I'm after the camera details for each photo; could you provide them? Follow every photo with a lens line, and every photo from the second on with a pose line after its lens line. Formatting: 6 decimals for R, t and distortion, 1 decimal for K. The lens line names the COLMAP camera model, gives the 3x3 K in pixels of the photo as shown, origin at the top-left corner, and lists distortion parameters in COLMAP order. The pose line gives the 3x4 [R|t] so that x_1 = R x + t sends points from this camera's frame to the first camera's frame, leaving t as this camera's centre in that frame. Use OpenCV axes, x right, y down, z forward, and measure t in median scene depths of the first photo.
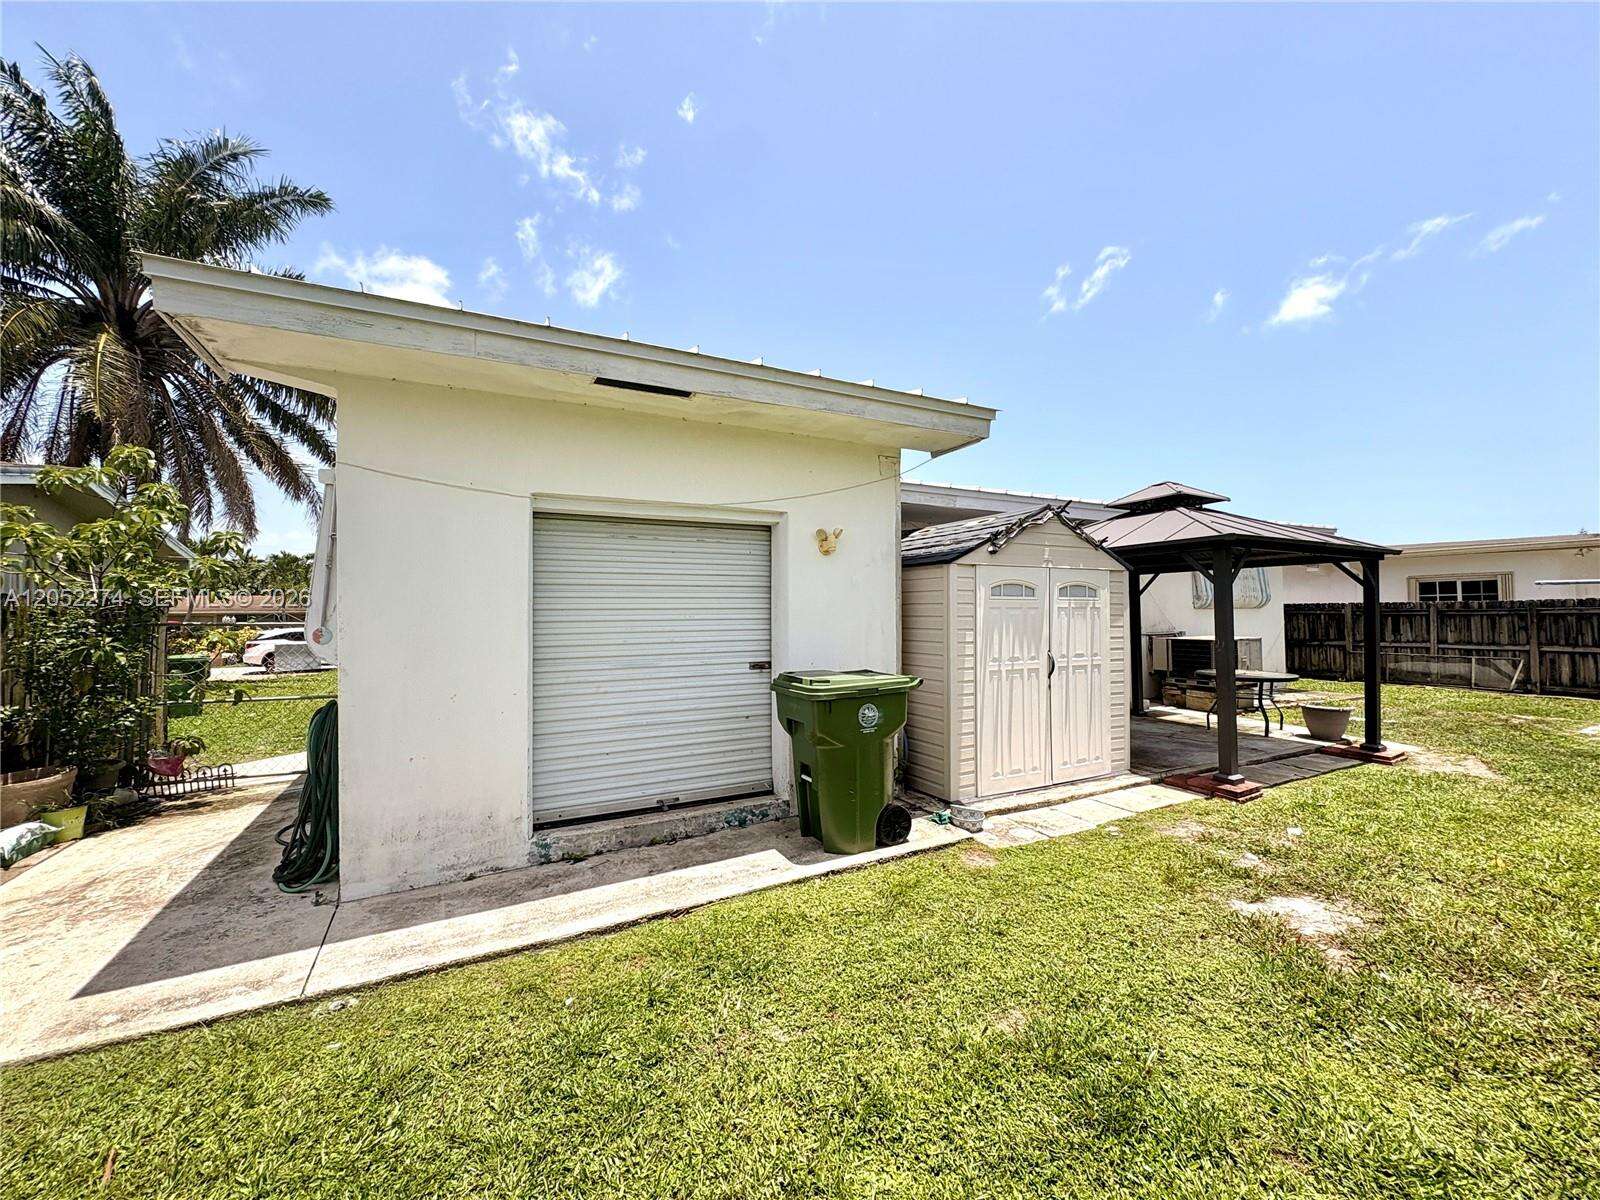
lens RADIAL K [[637.2, 0, 800.0], [0, 637.2, 600.0], [0, 0, 1]] dist [-0.001450, -0.000056]
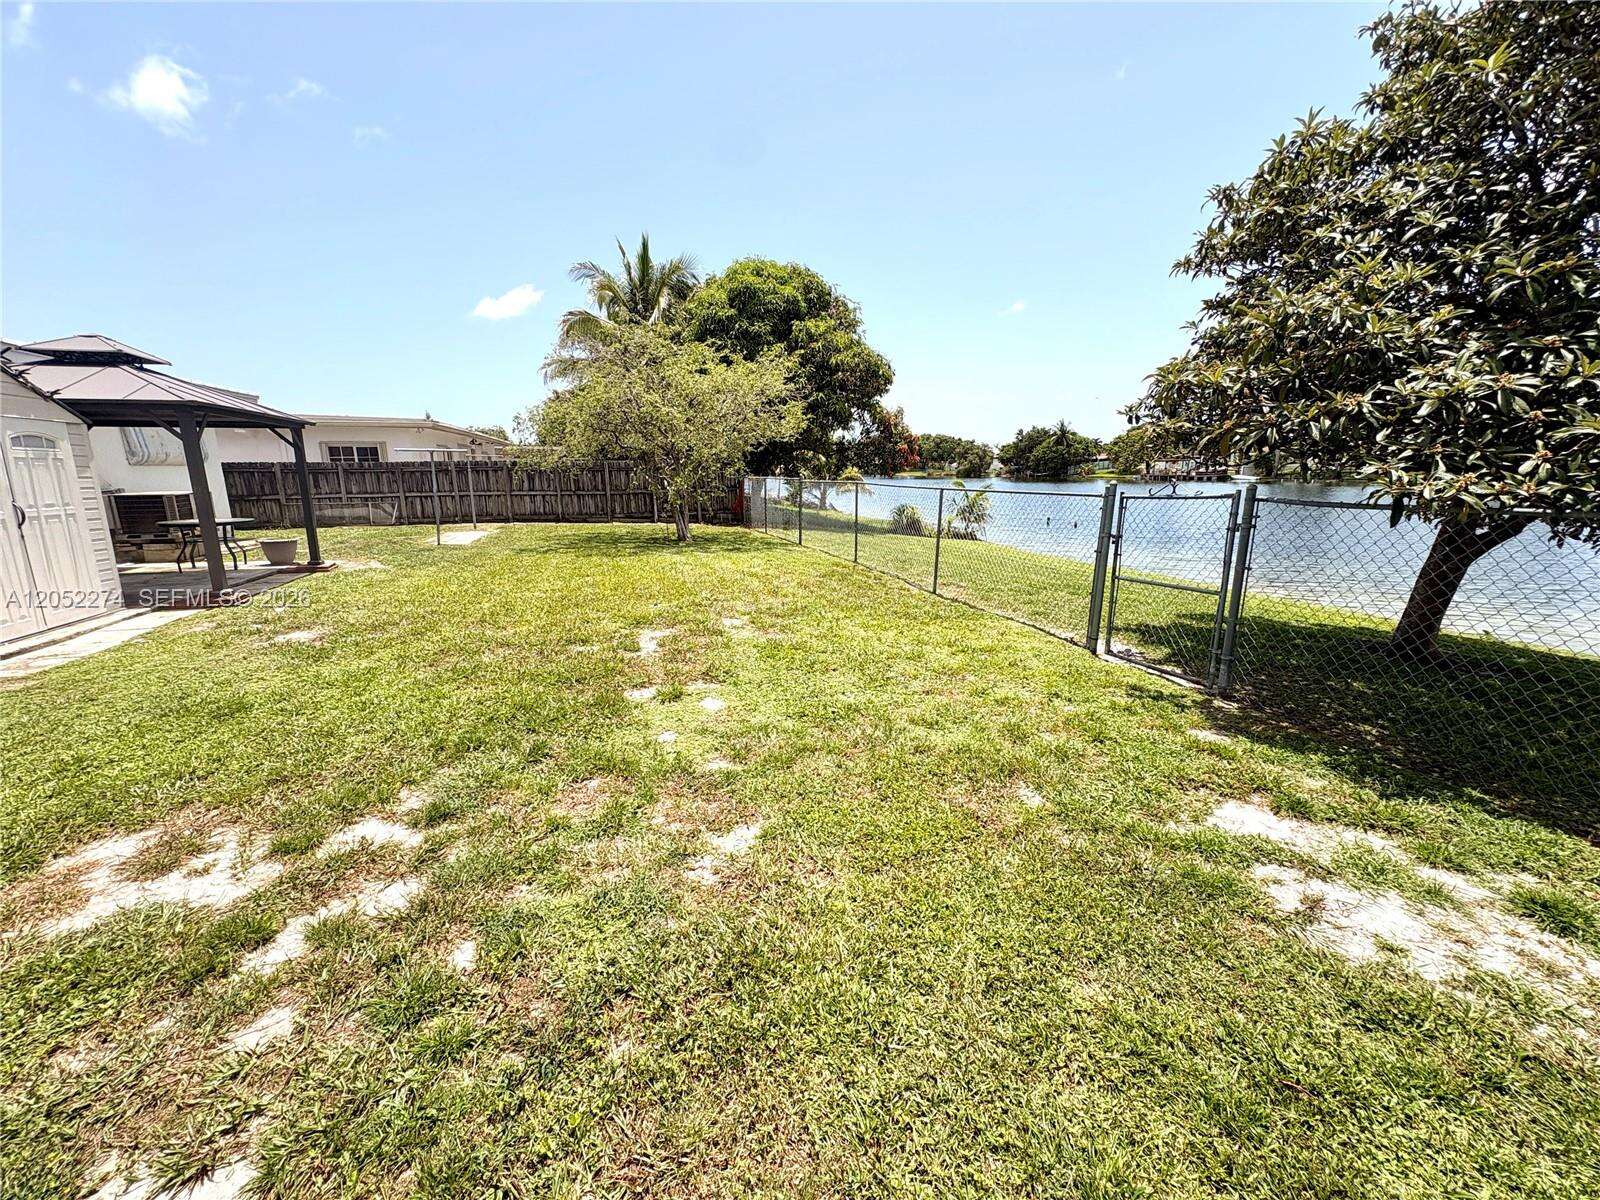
lens RADIAL K [[637.2, 0, 800.0], [0, 637.2, 600.0], [0, 0, 1]] dist [-0.001450, -0.000056]
pose [[0.171469, -0.192943, 0.966111, -0.281204], [-0.015907, 0.979965, 0.198533, 0.009415], [-0.985061, -0.049410, 0.164965, -0.282300]]
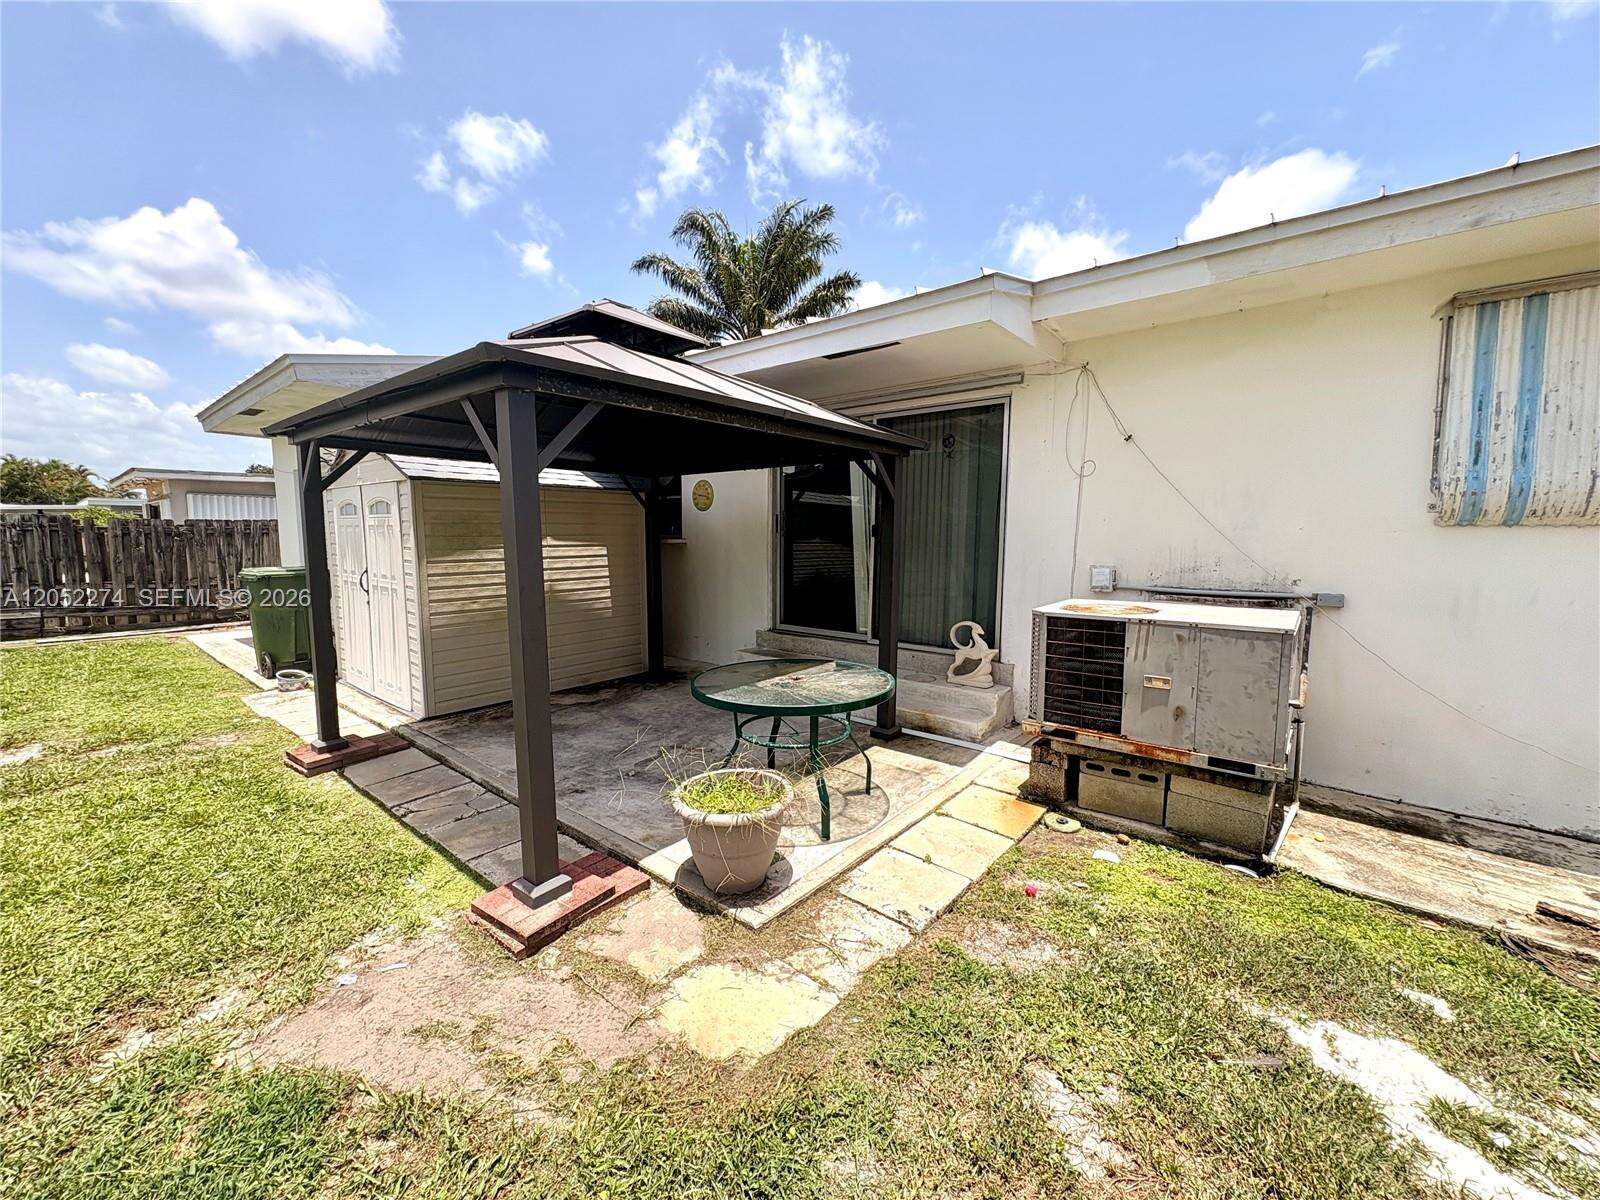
lens RADIAL K [[637.2, 0, 800.0], [0, 637.2, 600.0], [0, 0, 1]] dist [-0.001450, -0.000056]
pose [[0.397594, 0.101423, -0.911939, 1.139007], [0.008554, 0.993419, 0.114214, 0.015888], [0.917522, -0.053212, 0.394110, 0.872329]]
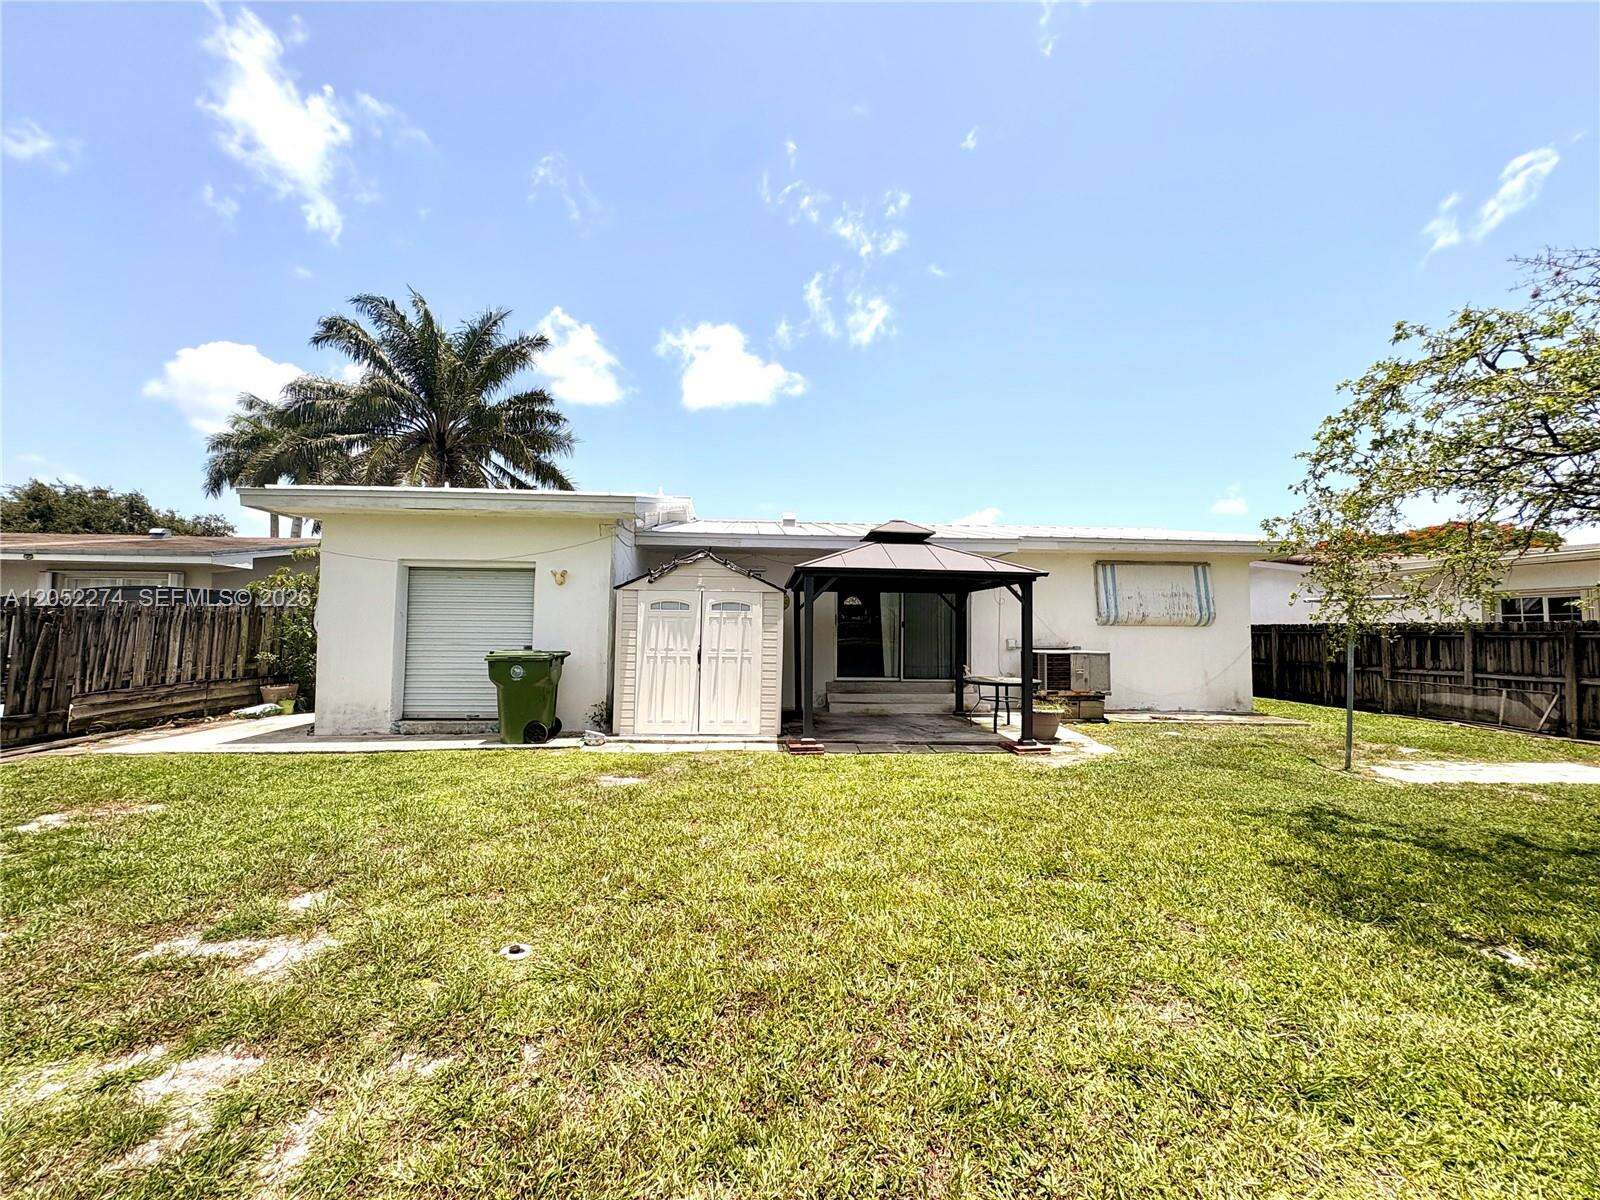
lens RADIAL K [[630.3, 0, 800.0], [0, 630.3, 600.0], [0, 0, 1]] dist [-0.004965, -0.000445]
pose [[0.916930, 0.001081, -0.399046, 0.857001], [-0.010789, 0.999698, -0.022082, 0.001018], [0.398902, 0.024553, 0.916665, -0.199864]]
